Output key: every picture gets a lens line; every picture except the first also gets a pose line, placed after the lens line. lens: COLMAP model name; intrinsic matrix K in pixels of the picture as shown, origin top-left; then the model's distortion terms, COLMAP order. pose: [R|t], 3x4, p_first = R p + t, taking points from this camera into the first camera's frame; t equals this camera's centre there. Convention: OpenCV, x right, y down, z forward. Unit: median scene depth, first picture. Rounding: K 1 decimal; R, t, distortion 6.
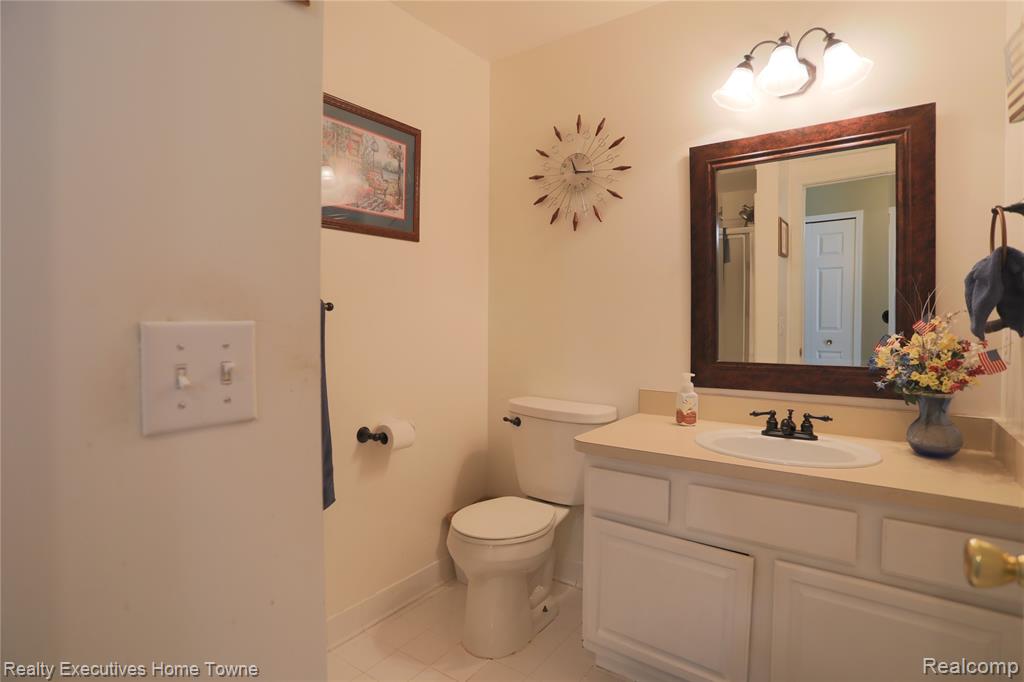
lens RADIAL K [[530.1, 0, 515.9], [0, 530.1, 330.3], [0, 0, 1]] dist [-0.079649, 0.042745]
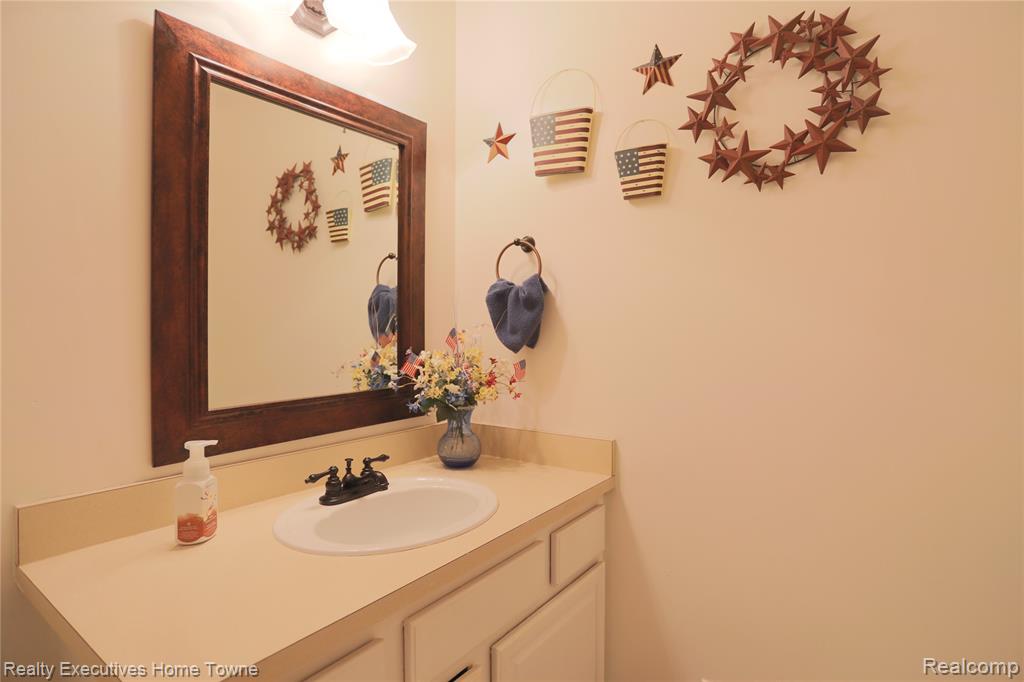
lens RADIAL K [[530.1, 0, 515.9], [0, 530.1, 330.3], [0, 0, 1]] dist [-0.079649, 0.042745]
pose [[-0.022527, -0.007932, 0.999715, -0.219629], [0.020709, 0.999750, 0.008399, -0.030695], [-0.999532, 0.020892, -0.022357, 0.773056]]
